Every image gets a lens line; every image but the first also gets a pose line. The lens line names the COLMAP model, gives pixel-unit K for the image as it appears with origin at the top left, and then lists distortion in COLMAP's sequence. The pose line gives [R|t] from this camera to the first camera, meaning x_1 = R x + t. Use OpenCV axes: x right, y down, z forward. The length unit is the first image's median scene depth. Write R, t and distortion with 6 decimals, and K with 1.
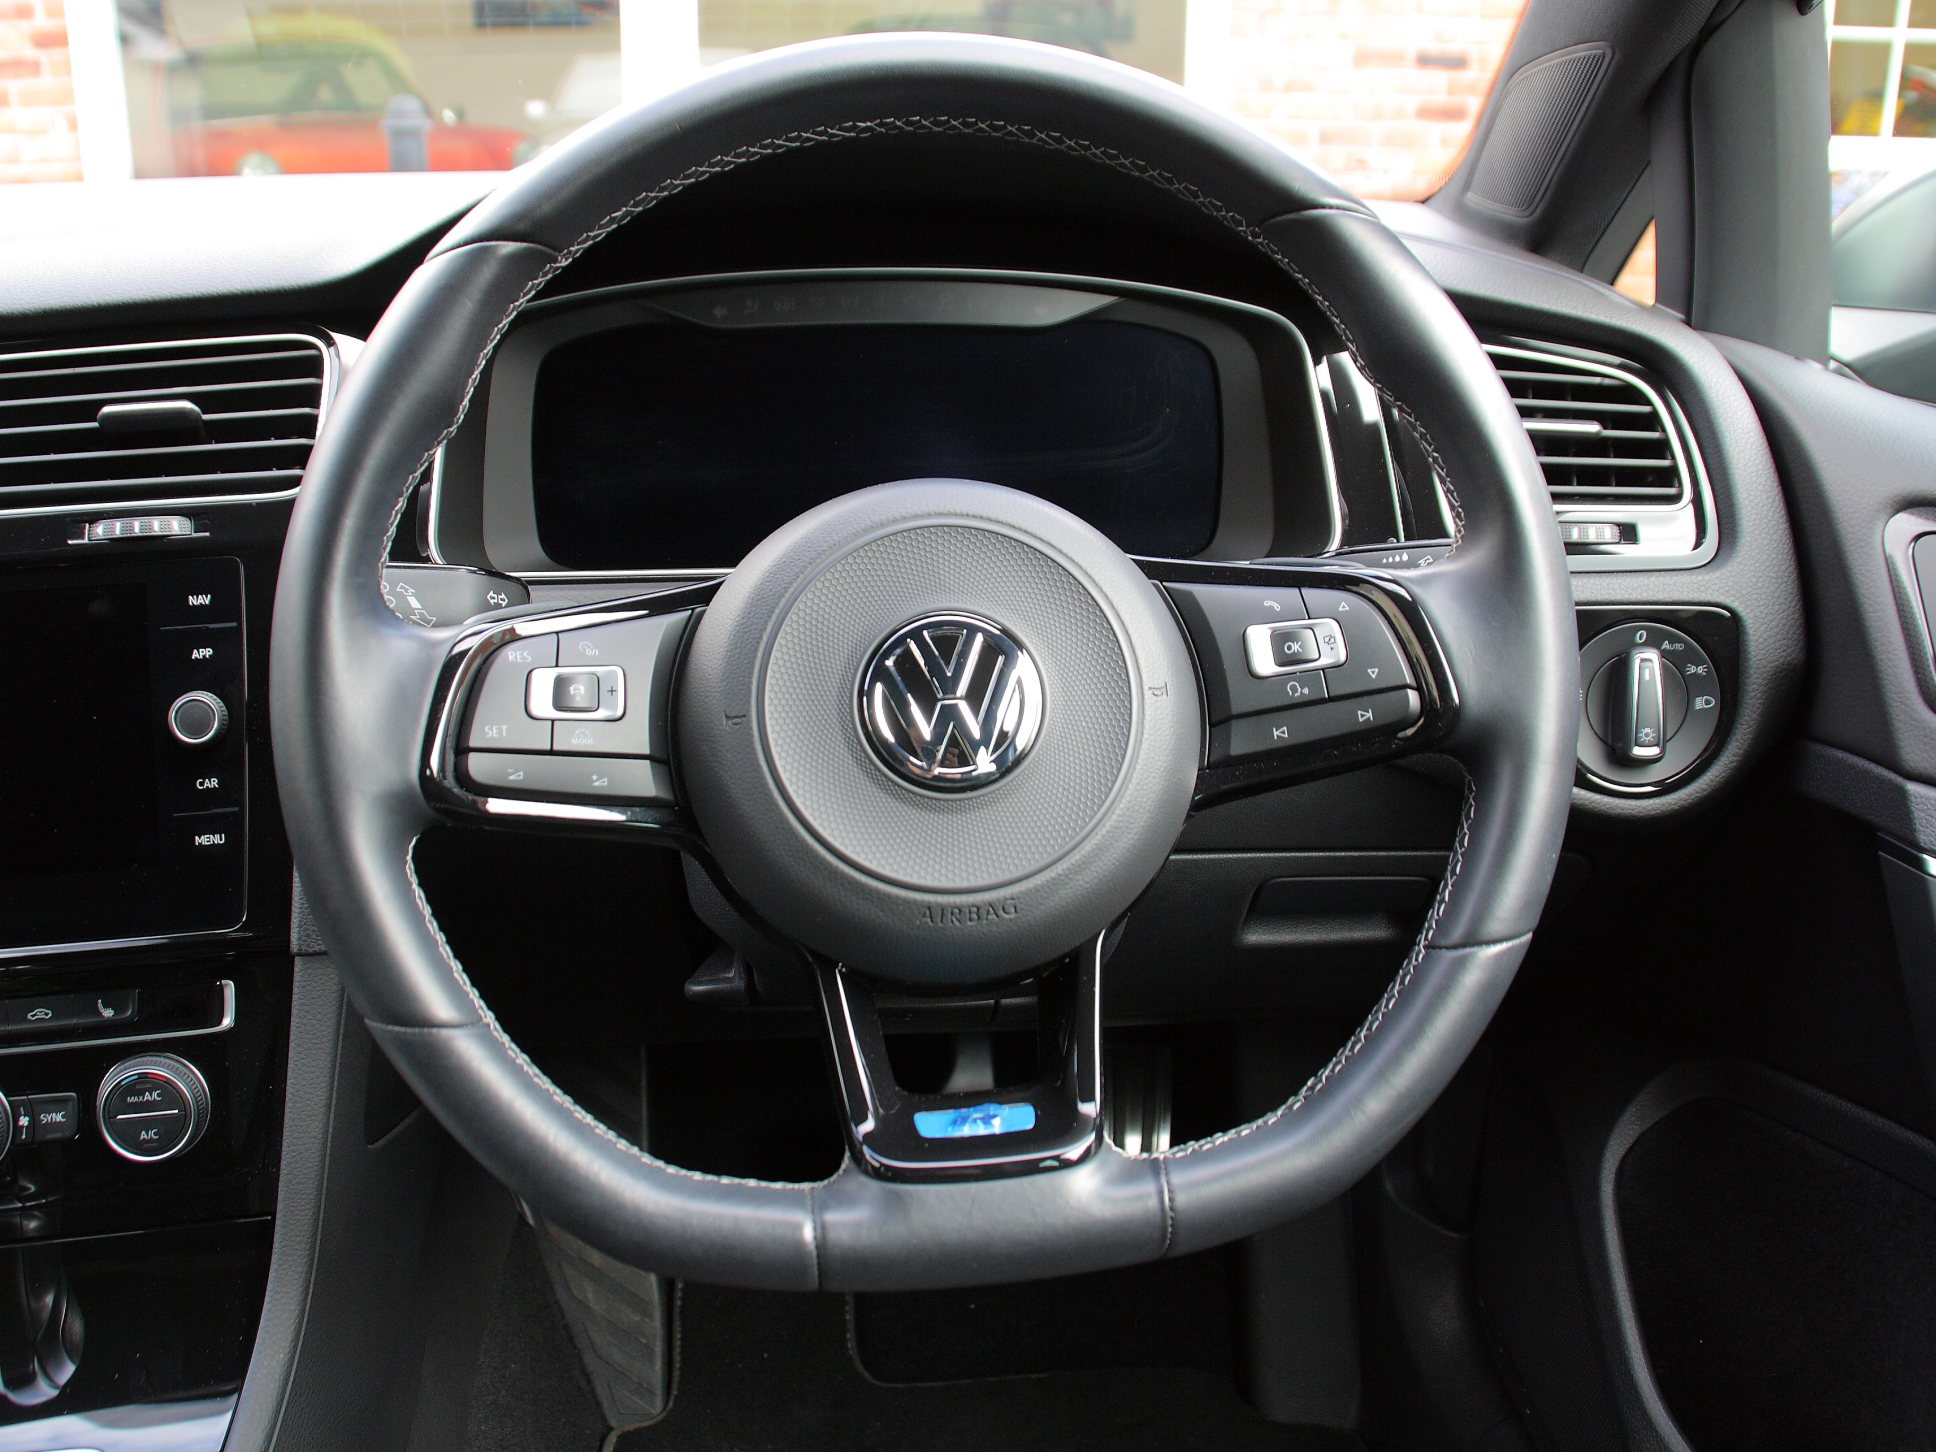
lens RADIAL K [[1755.4, 0, 924.3], [0, 1755.4, 699.0], [0, 0, 1]] dist [-0.109794, 0.000000]
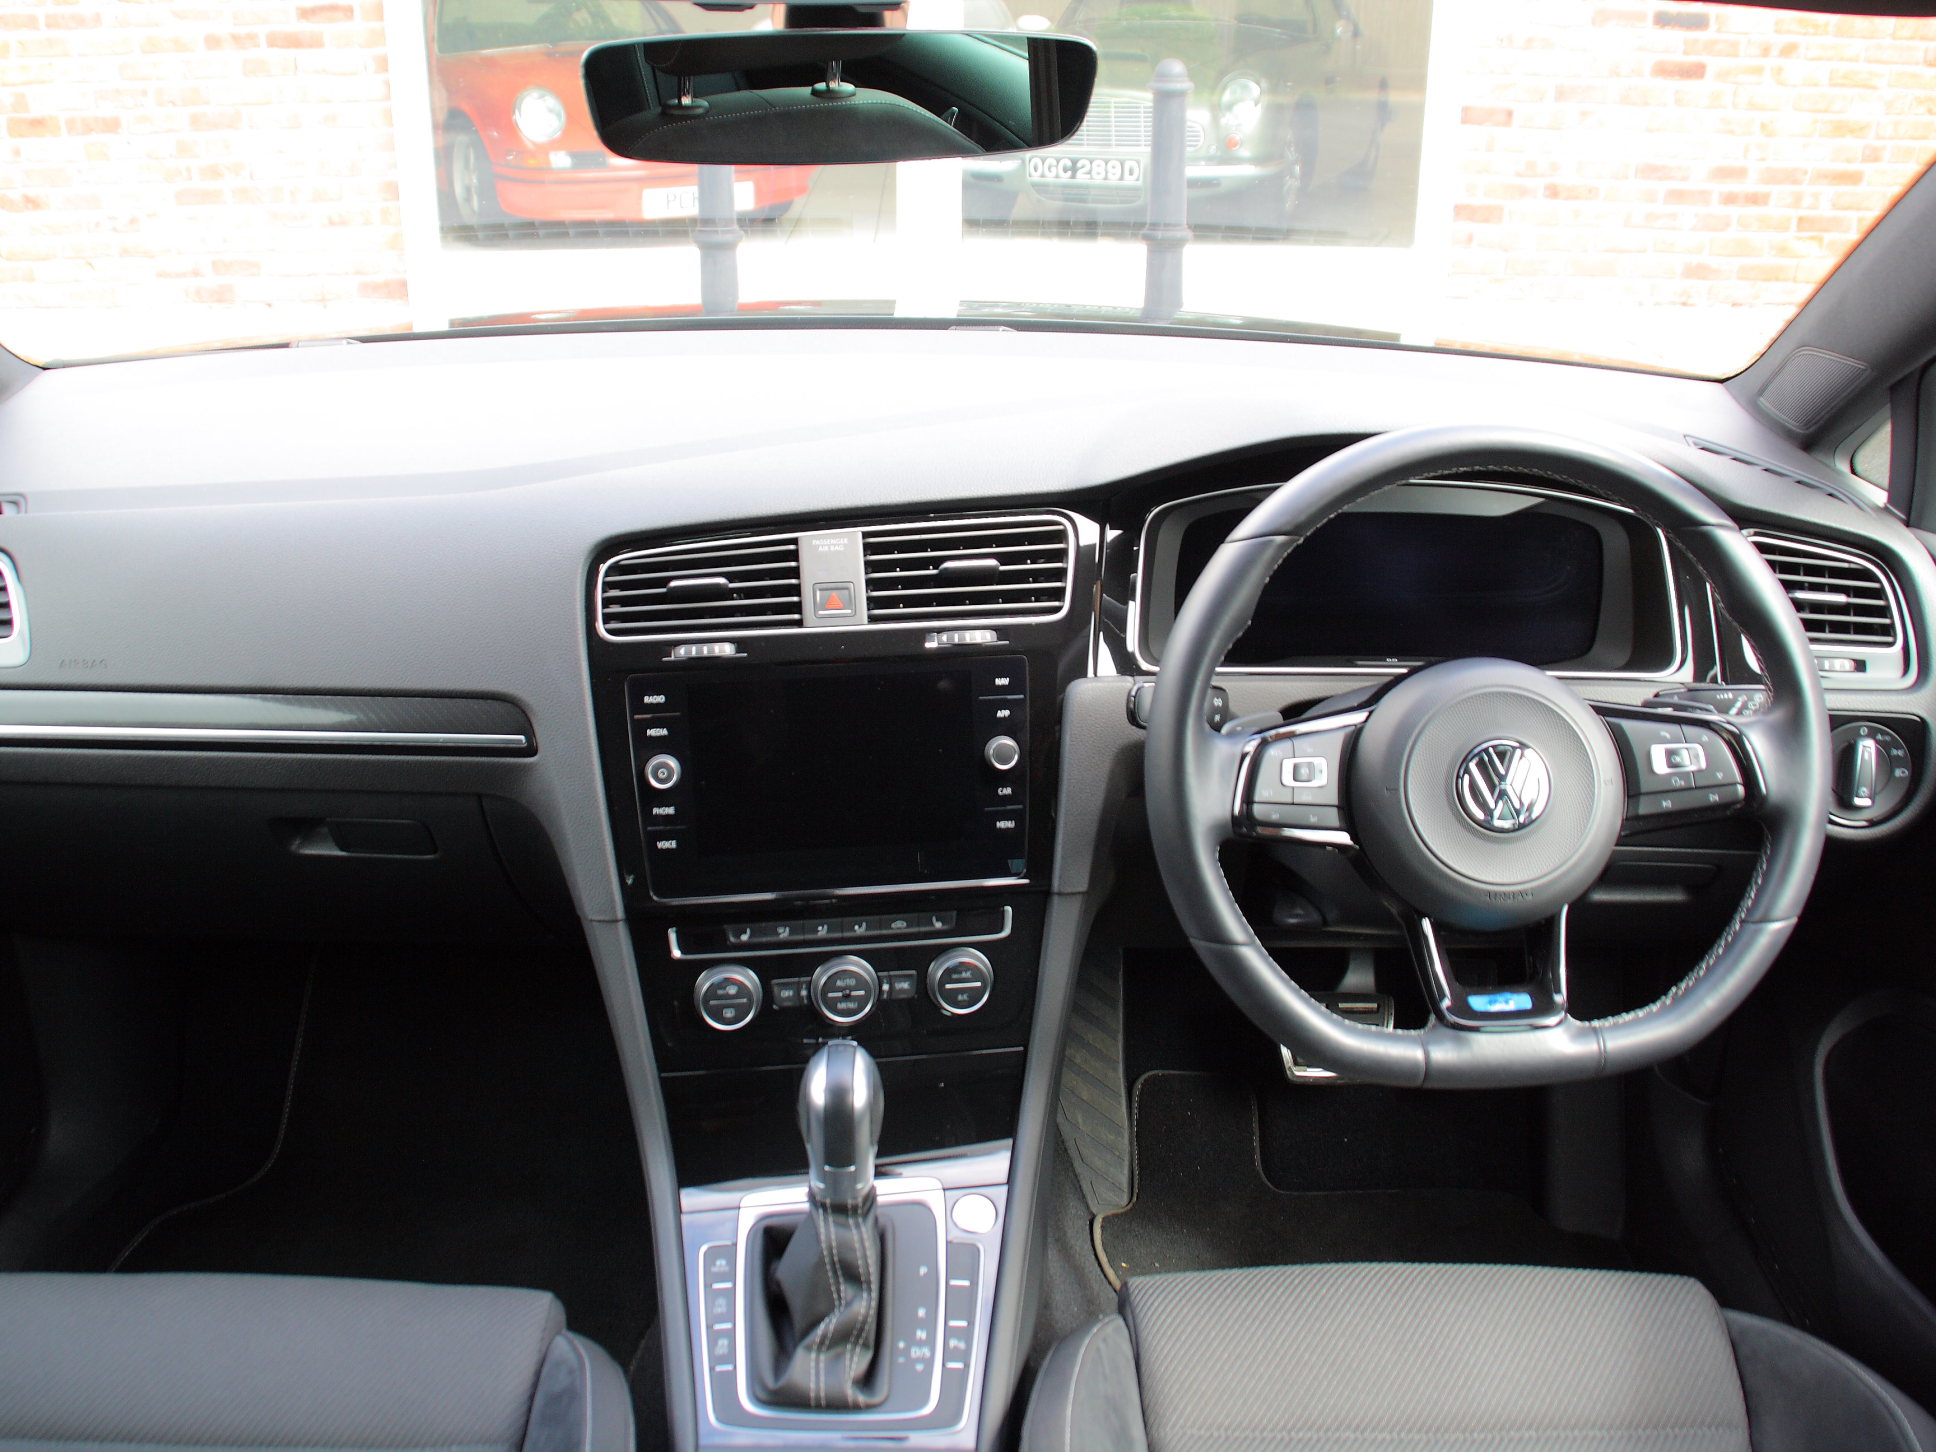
lens RADIAL K [[1755.4, 0, 952.8], [0, 1755.4, 696.7], [0, 0, 1]] dist [-0.109794, 0.000000]
pose [[0.995729, 0.036811, -0.084669, -0.352592], [-0.031780, 0.997692, 0.060010, -0.157566], [0.086683, -0.057063, 0.994600, -0.772367]]
